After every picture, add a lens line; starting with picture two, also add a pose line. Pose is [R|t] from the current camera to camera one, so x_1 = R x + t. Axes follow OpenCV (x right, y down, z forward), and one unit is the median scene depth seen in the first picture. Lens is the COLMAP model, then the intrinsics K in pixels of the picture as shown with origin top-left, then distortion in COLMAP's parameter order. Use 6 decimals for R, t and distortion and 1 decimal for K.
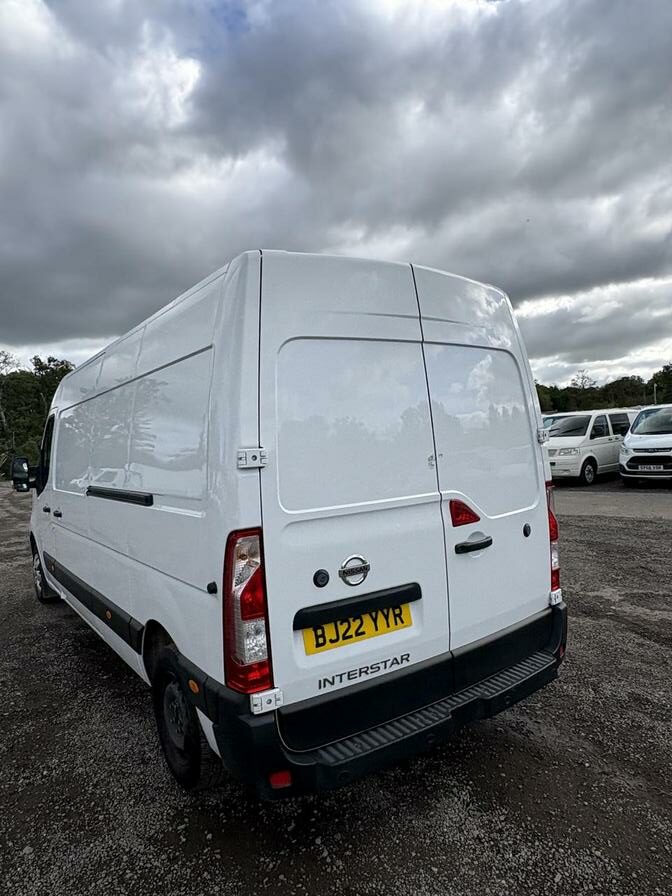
lens RADIAL K [[569.3, 0, 338.5], [0, 569.3, 468.9], [0, 0, 1]] dist [0.010366, -0.001641]
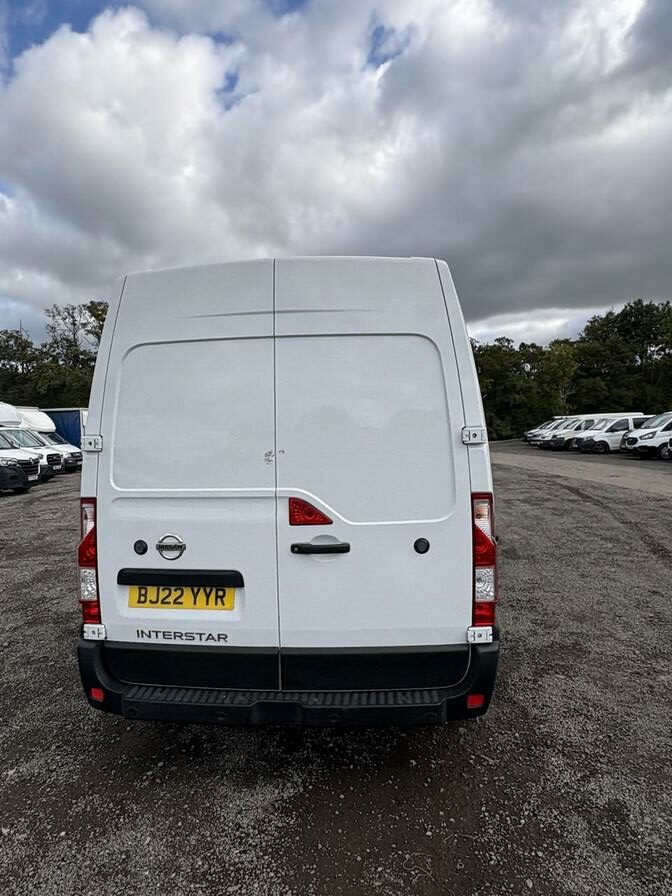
lens RADIAL K [[569.3, 0, 339.3], [0, 569.3, 468.4], [0, 0, 1]] dist [0.010366, -0.001641]
pose [[0.760503, 0.090011, -0.643066, 0.730451], [-0.059988, 0.995850, 0.068448, -0.055644], [0.646558, -0.013479, 0.762746, 0.252695]]
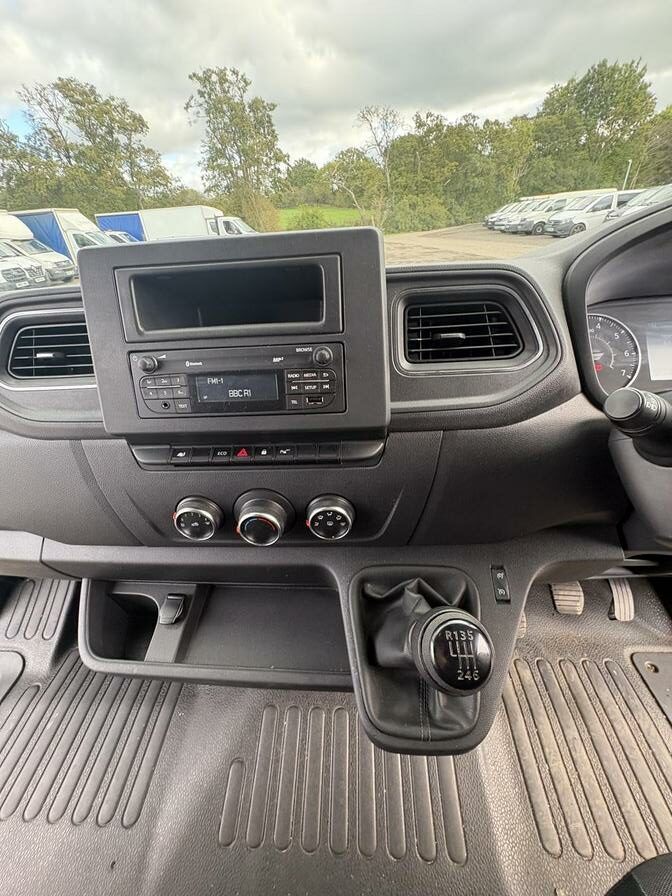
lens RADIAL K [[360.1, 0, 331.8], [0, 360.1, 444.1], [0, 0, 1]] dist [-0.003482, 0.002113]
pose [[0.777716, 0.344253, -0.525972, -0.795563], [-0.019765, 0.849693, 0.526906, -0.062029], [0.628304, -0.399388, 0.667625, 1.980439]]
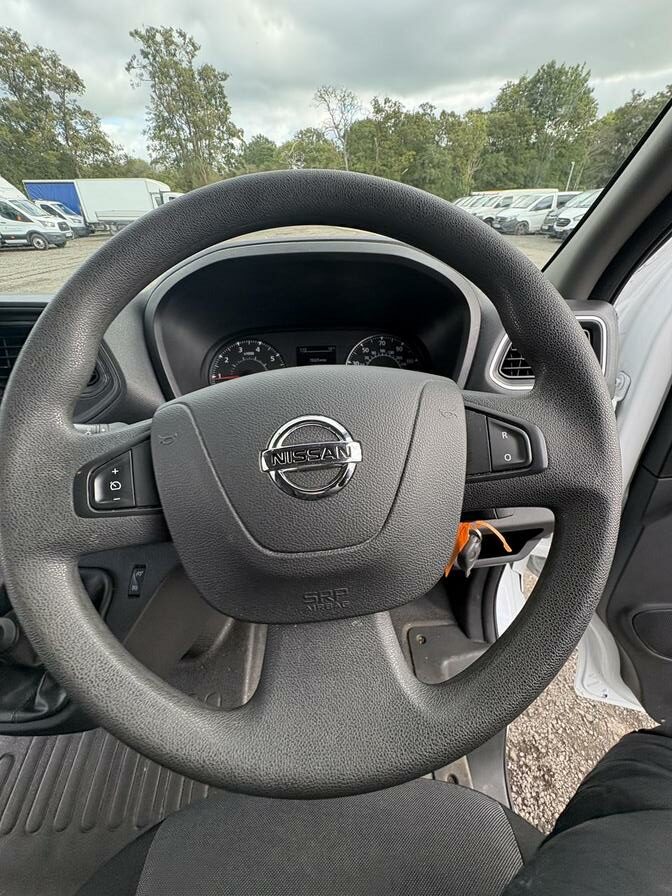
lens RADIAL K [[360.1, 0, 330.8], [0, 360.1, 444.7], [0, 0, 1]] dist [-0.003482, 0.002113]
pose [[0.827652, 0.357271, -0.432839, -0.677318], [-0.071075, 0.831729, 0.550614, -0.083018], [0.556723, -0.424953, 0.713775, 2.058716]]
